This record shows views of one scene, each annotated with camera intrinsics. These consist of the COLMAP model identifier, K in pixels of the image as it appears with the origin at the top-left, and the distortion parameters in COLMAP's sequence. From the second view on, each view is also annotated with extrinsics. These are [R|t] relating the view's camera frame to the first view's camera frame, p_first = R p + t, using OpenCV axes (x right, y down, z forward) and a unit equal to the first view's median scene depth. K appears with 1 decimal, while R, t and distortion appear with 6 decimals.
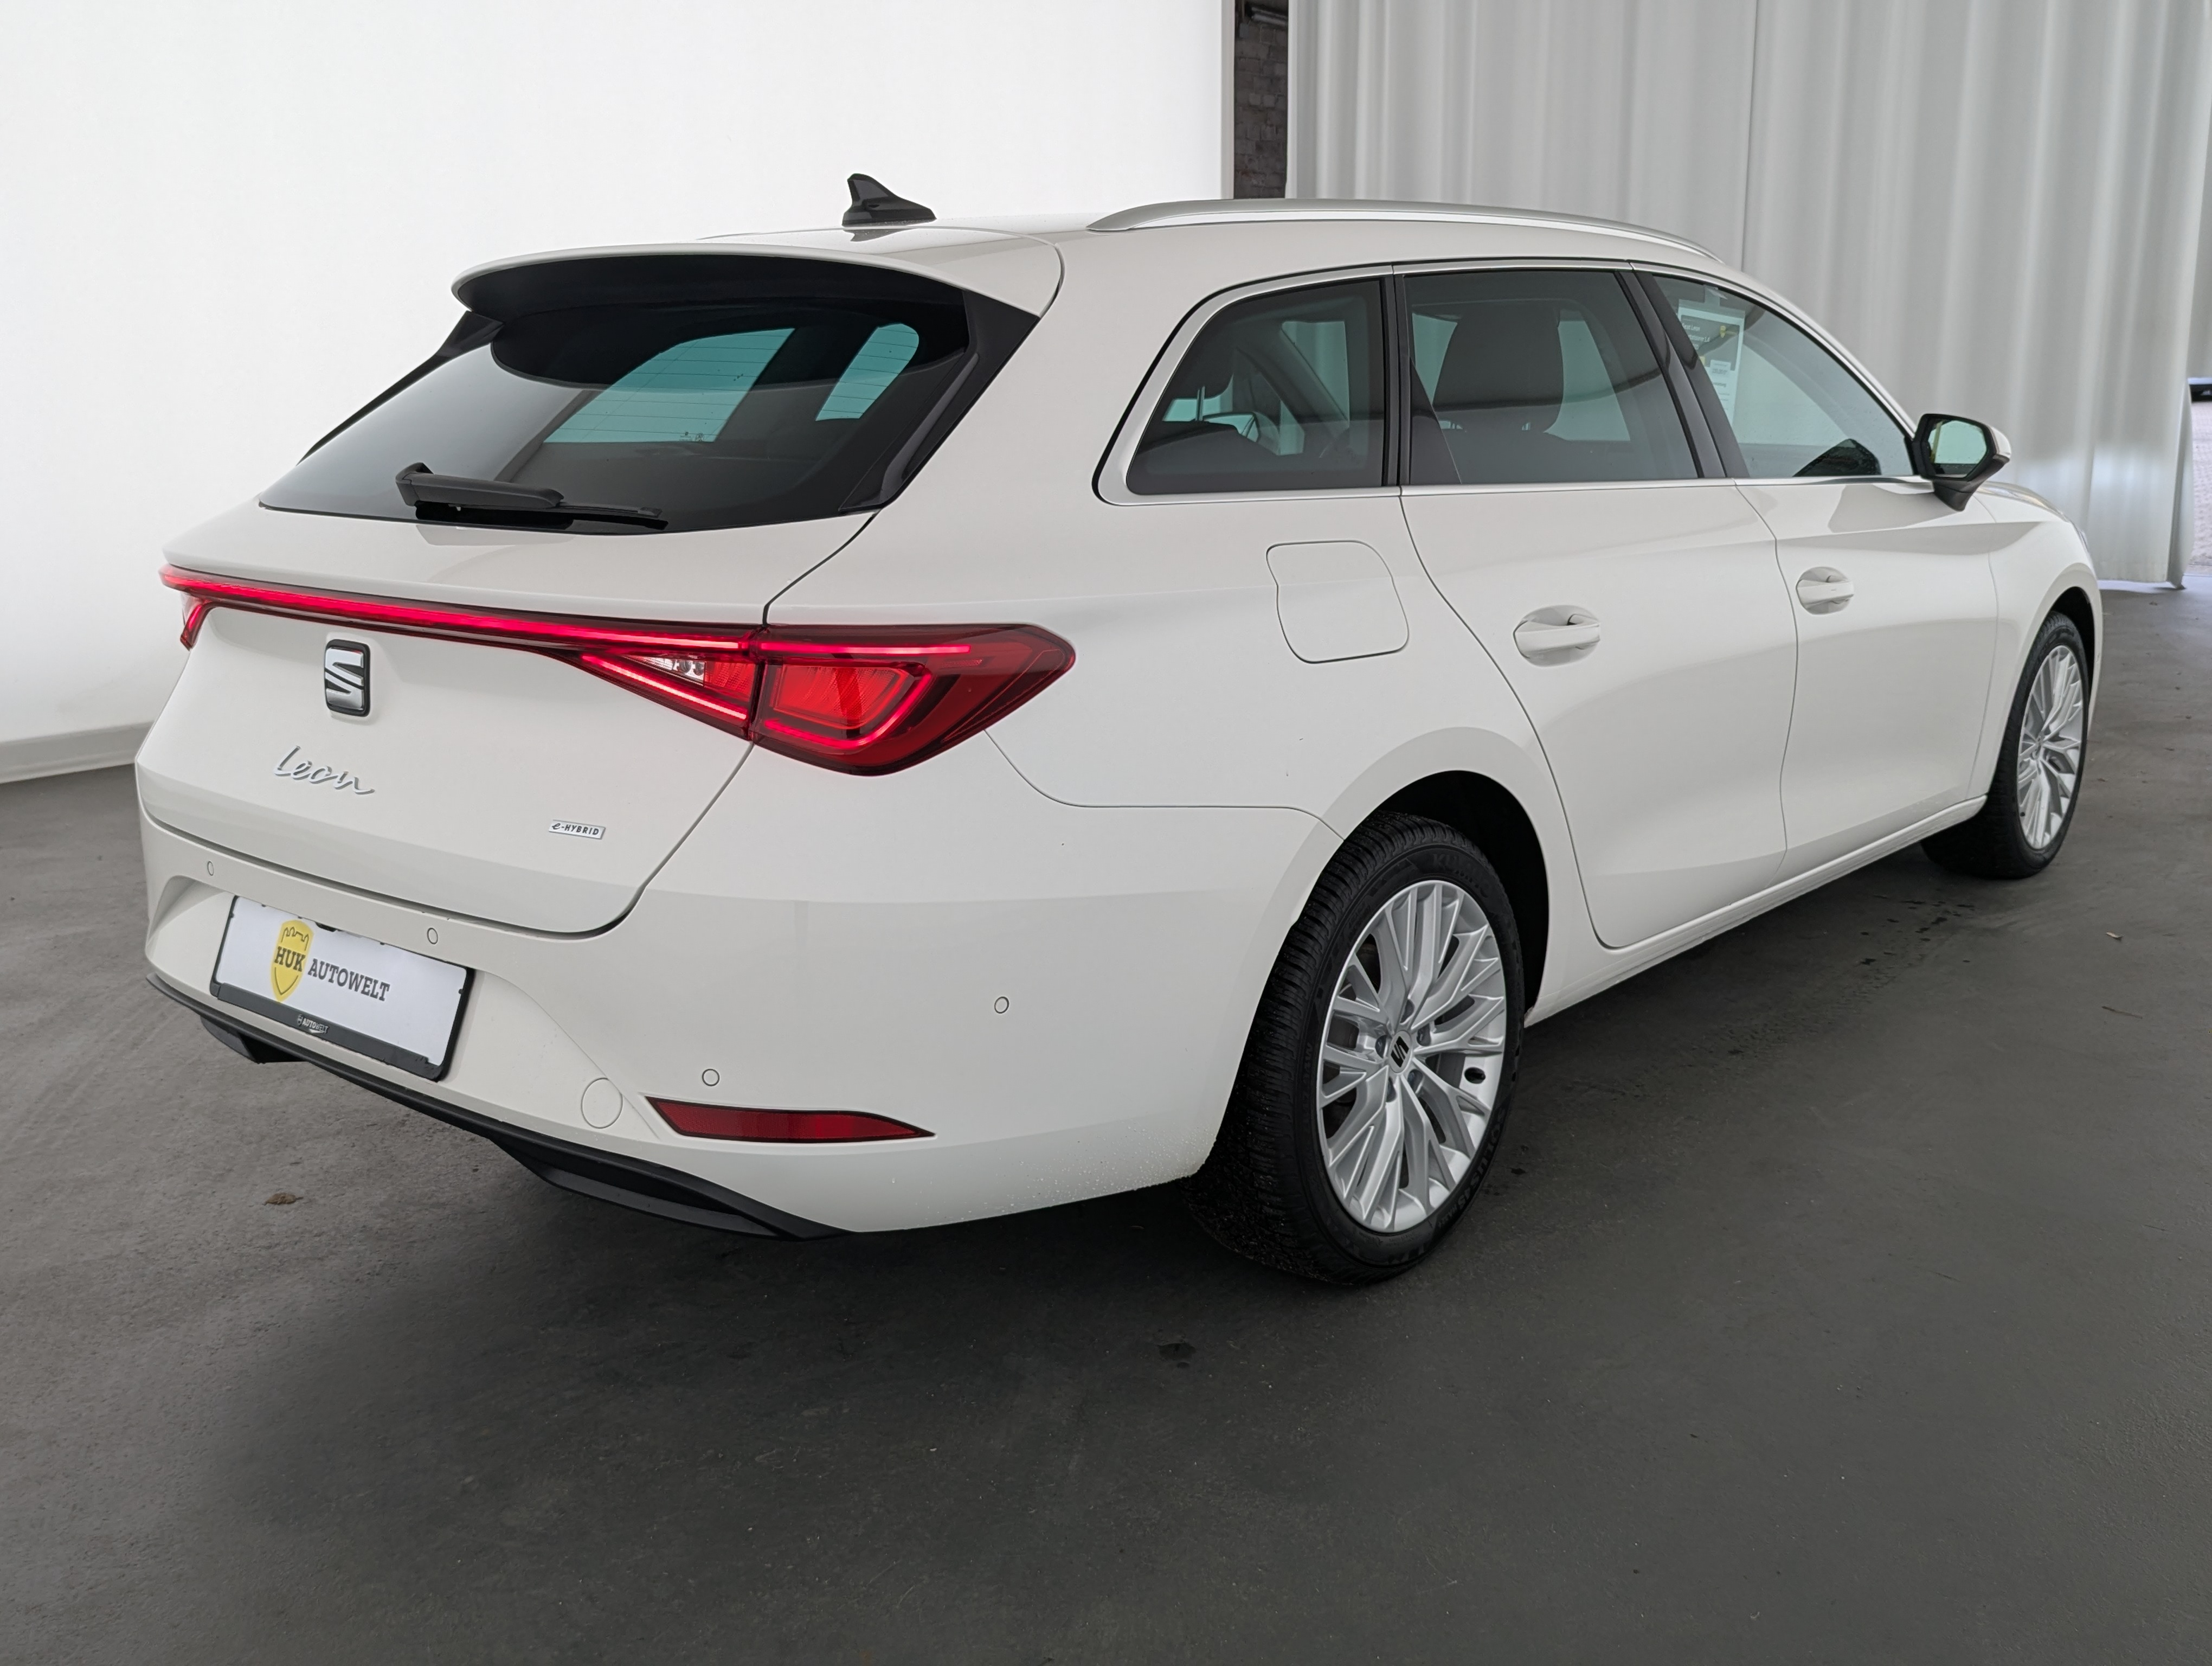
lens RADIAL K [[2110.5, 0, 1106.0], [0, 2110.5, 833.0], [0, 0, 1]] dist [0.044596, -0.007919]
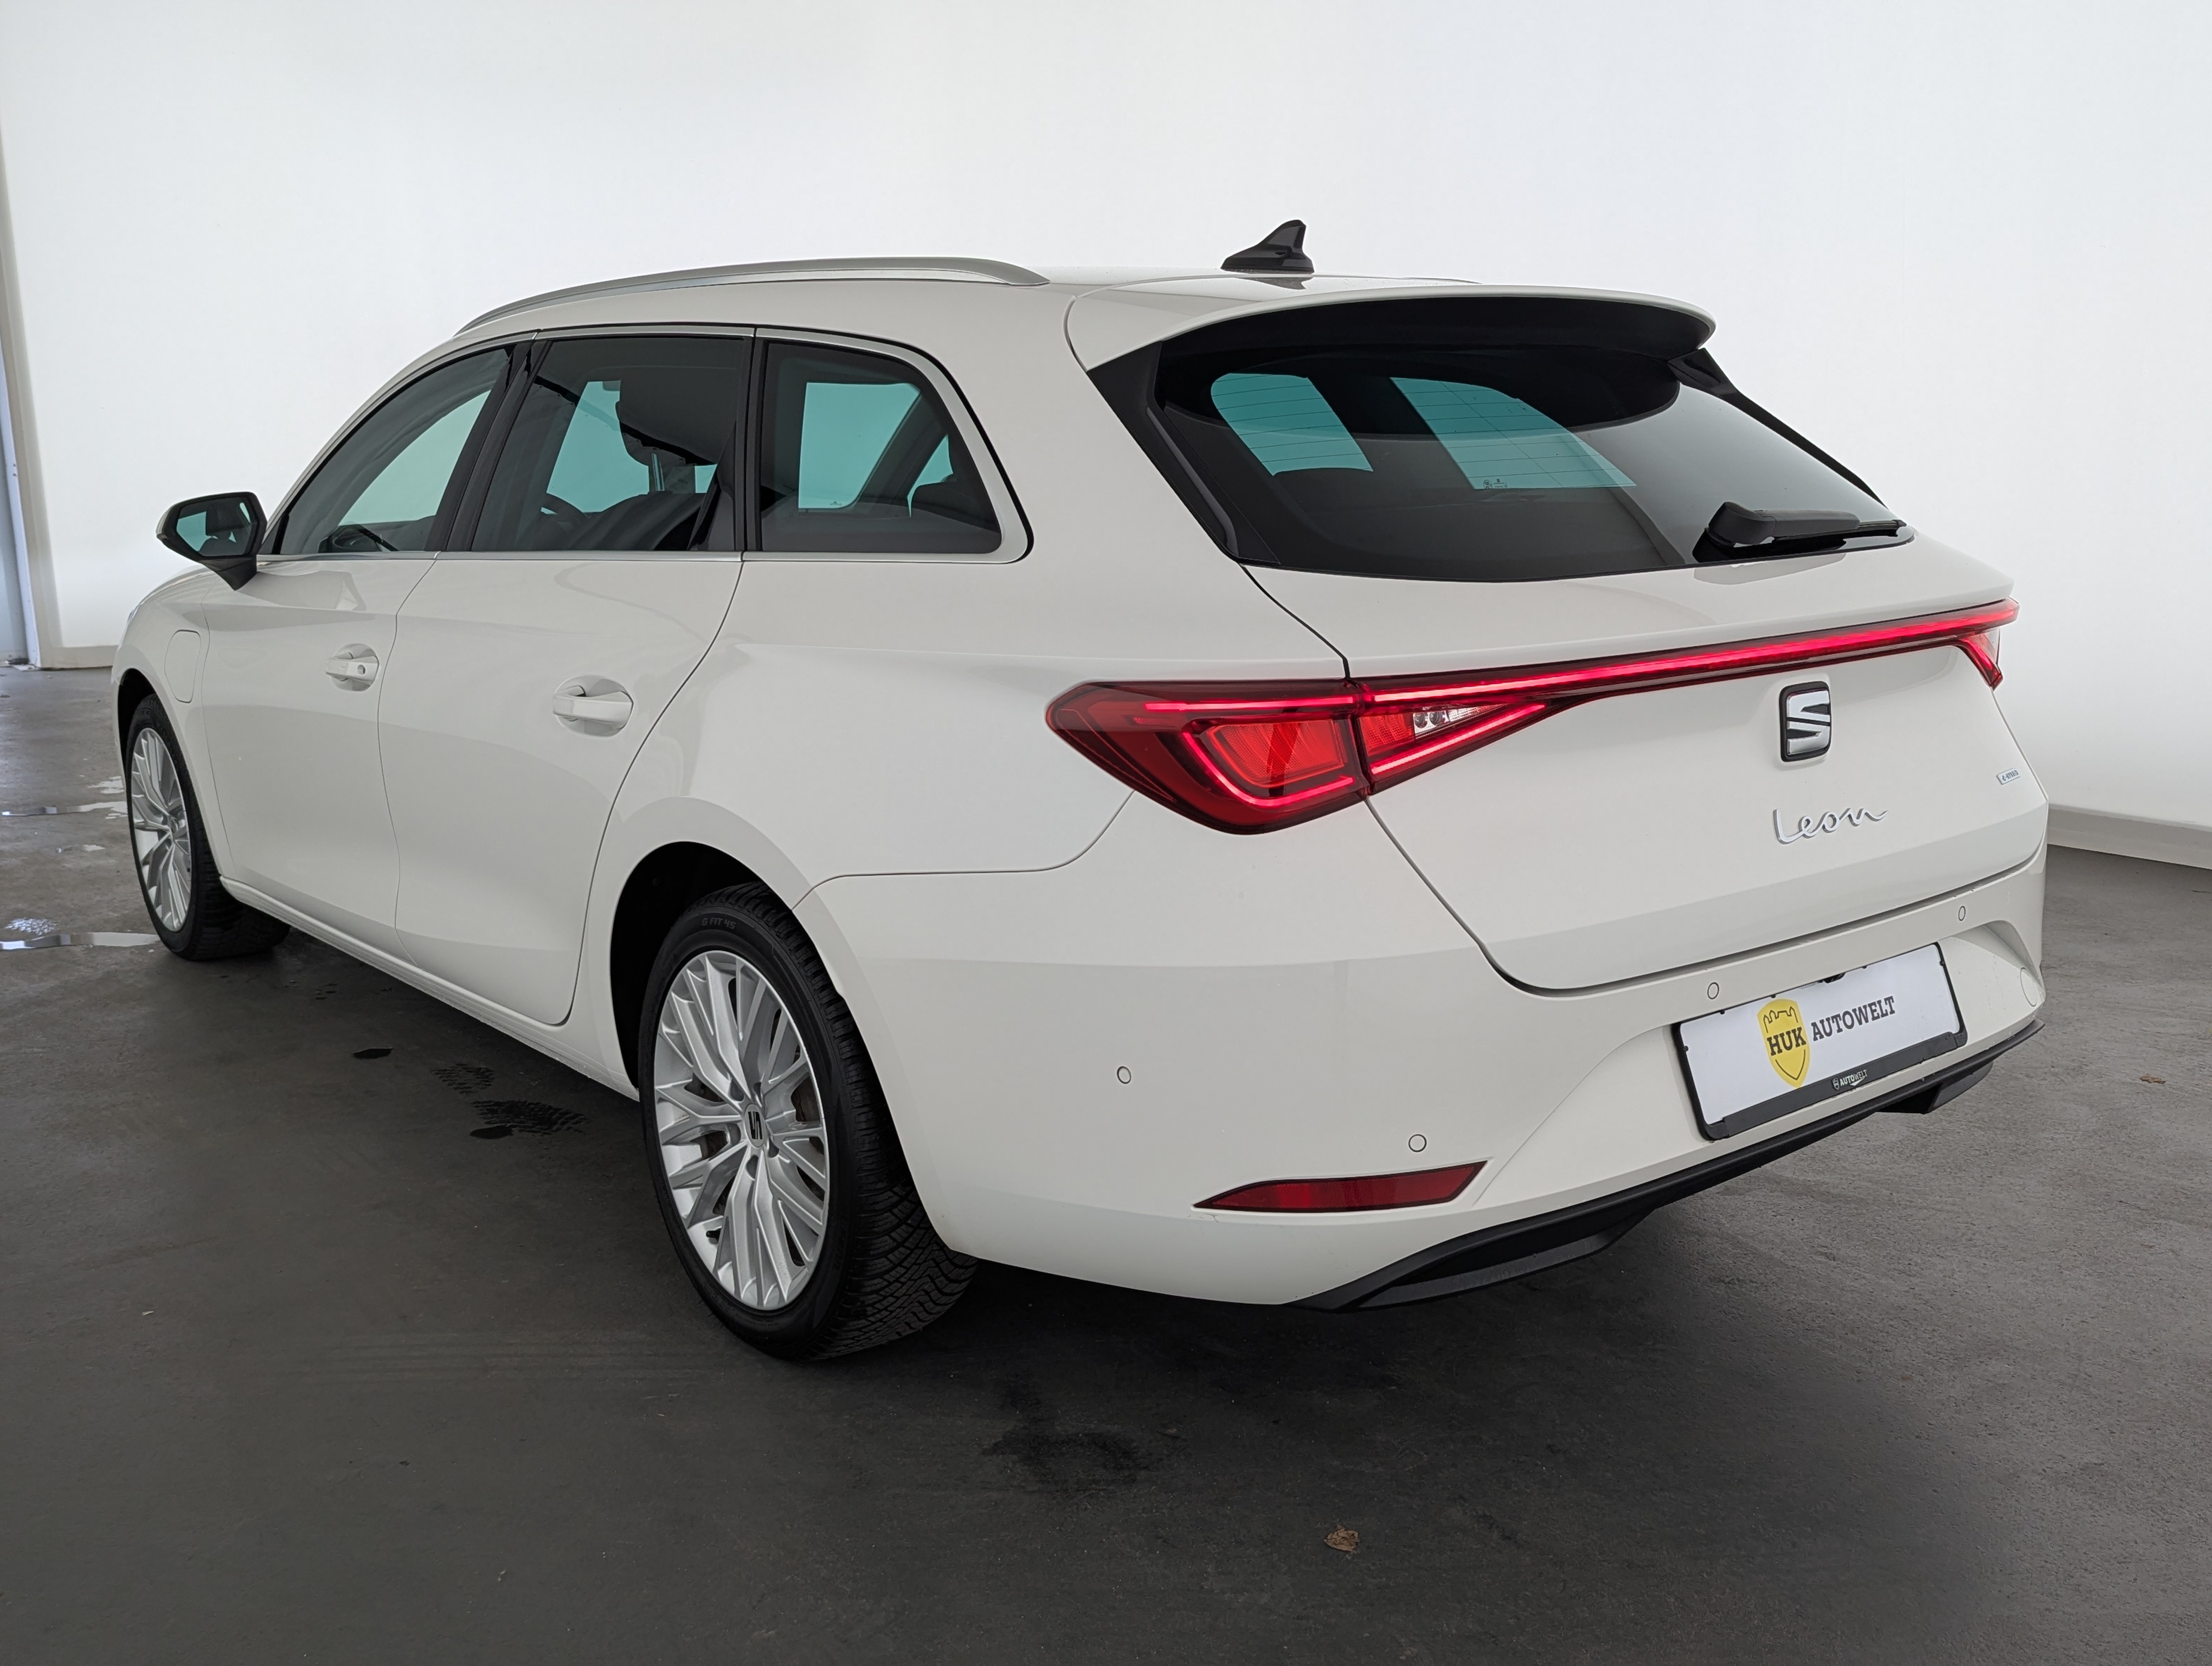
lens RADIAL K [[2050.7, 0, 1106.0], [0, 2050.7, 833.0], [0, 0, 1]] dist [-0.014102, -0.006388]
pose [[0.178685, -0.192378, 0.964916, -1.331622], [0.231876, 0.961309, 0.148720, -0.237882], [-0.956193, 0.197167, 0.216379, 1.118140]]
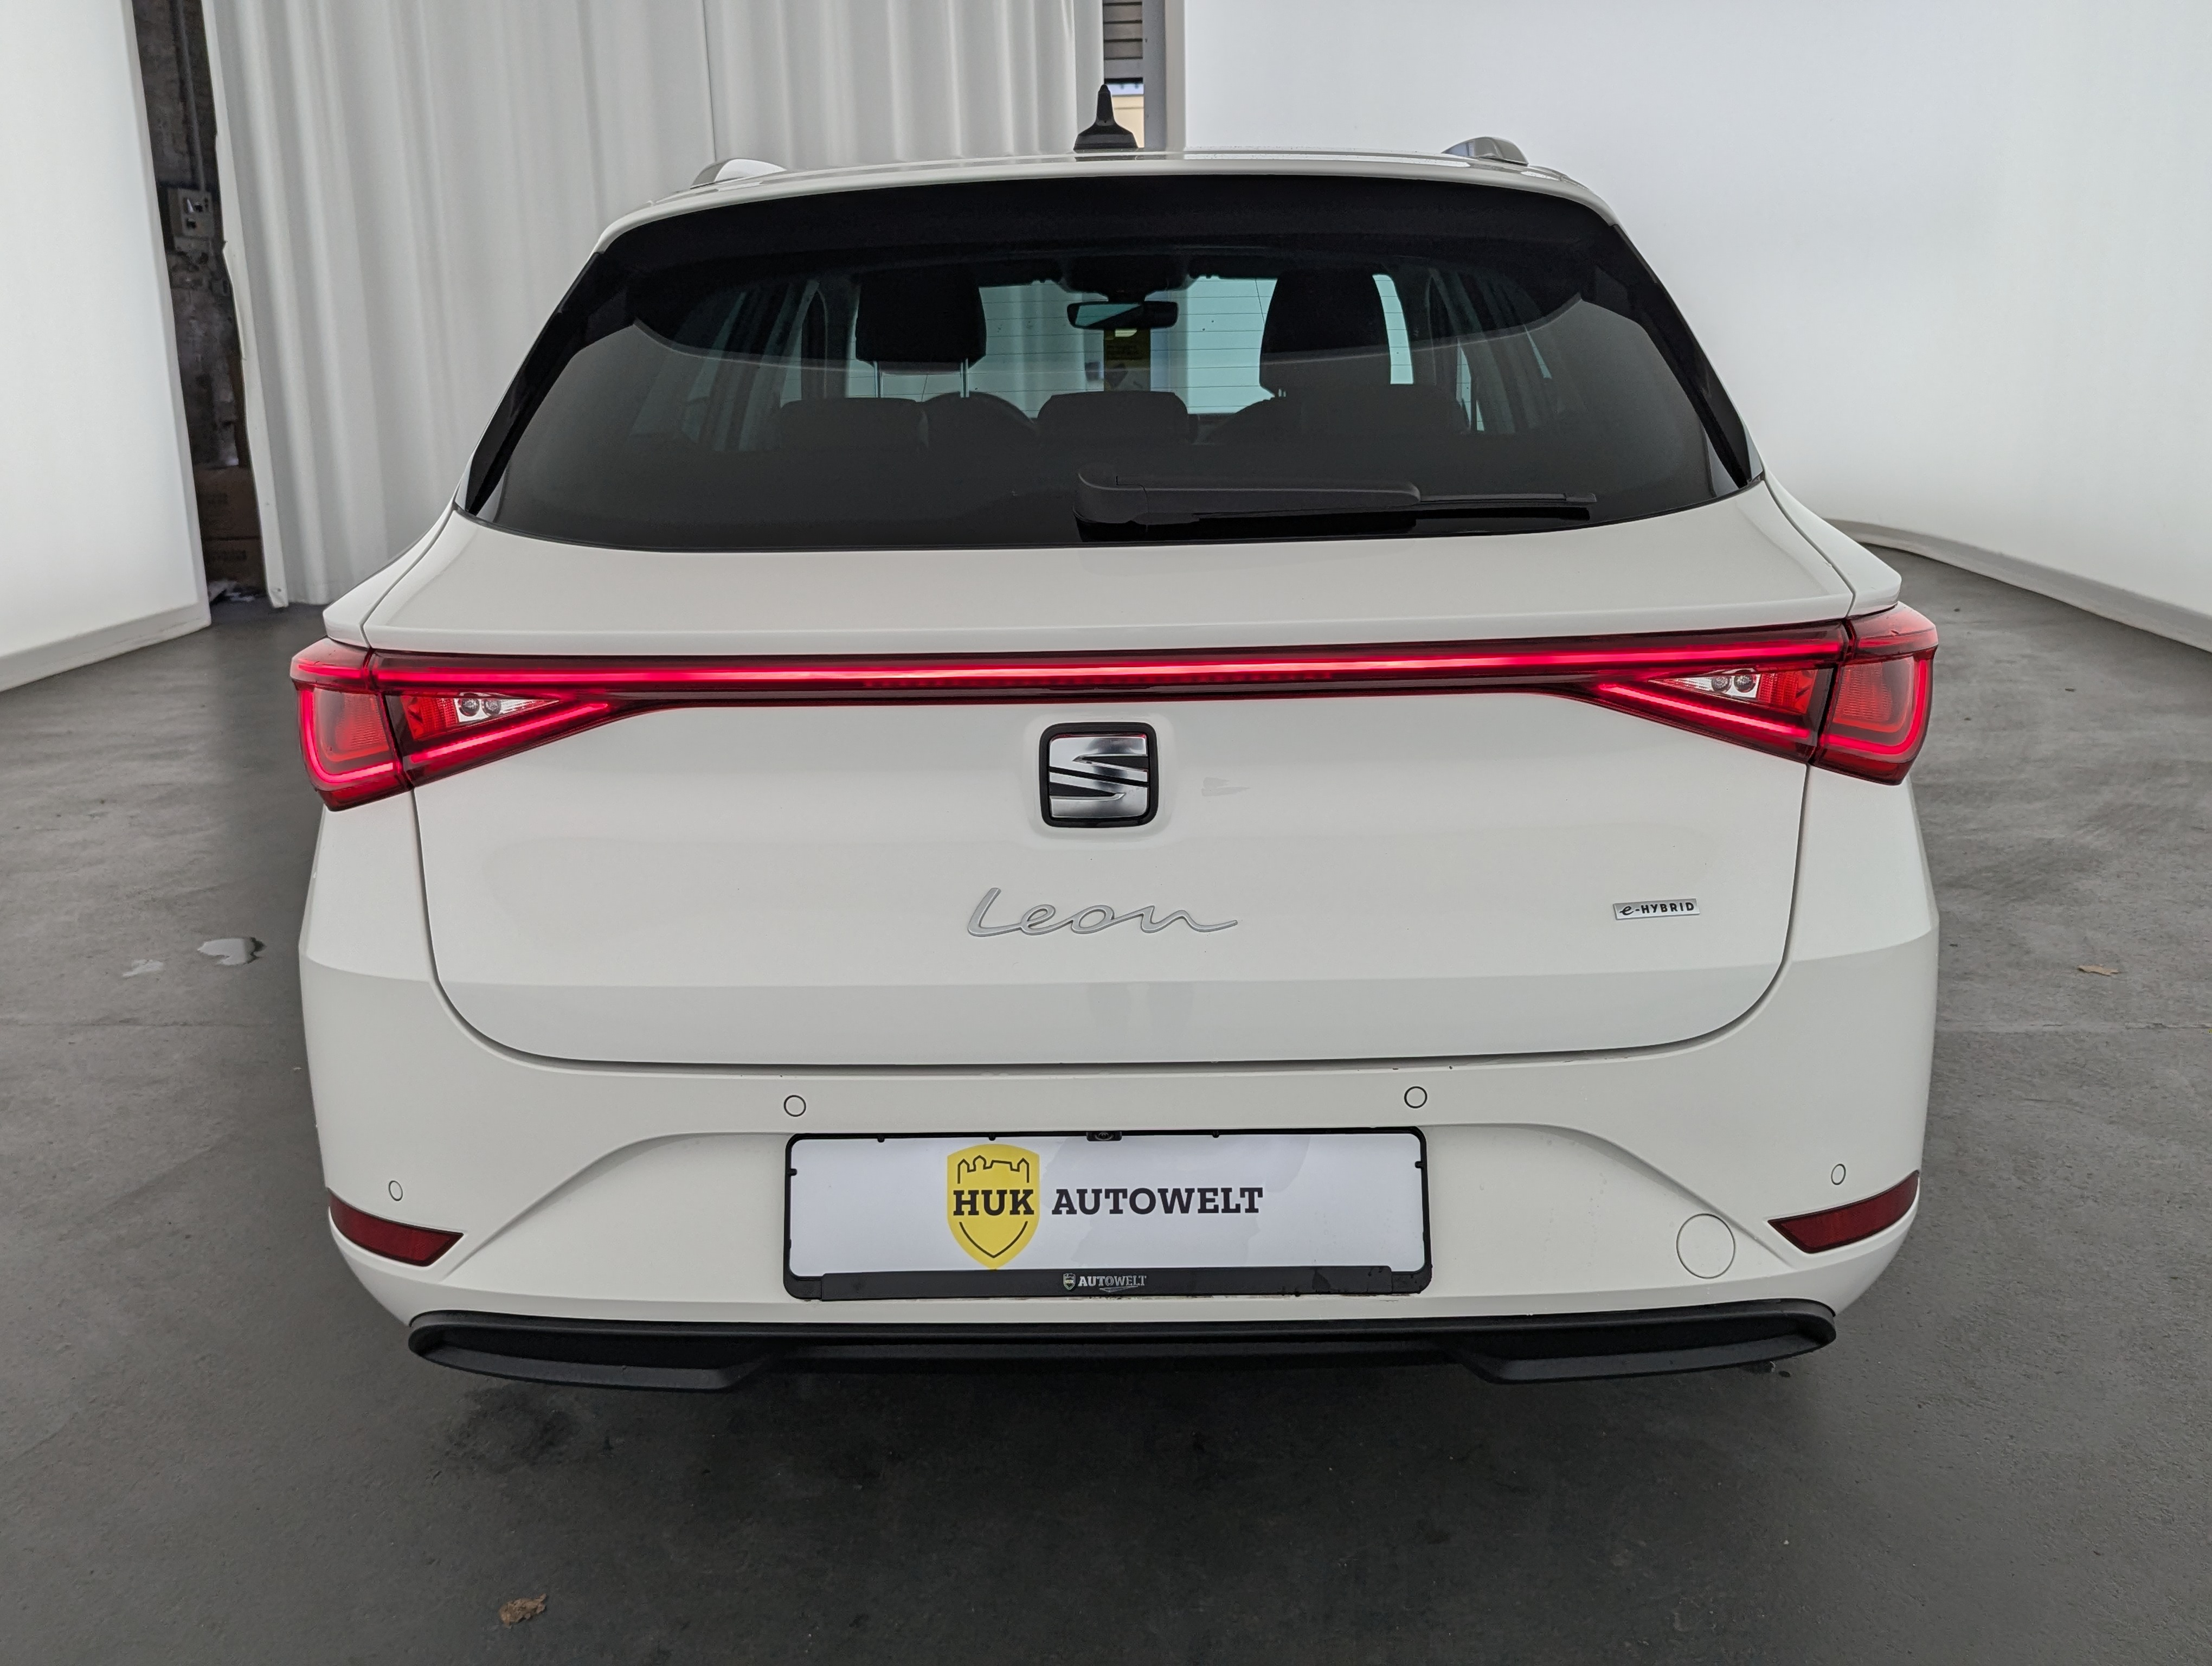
lens RADIAL K [[2110.5, 0, 1106.0], [0, 2110.5, 833.0], [0, 0, 1]] dist [0.044596, -0.007919]
pose [[0.766040, -0.159981, 0.622566, -0.790324], [0.154962, 0.985930, 0.062682, -0.097631], [-0.623834, 0.048457, 0.780053, 0.464655]]
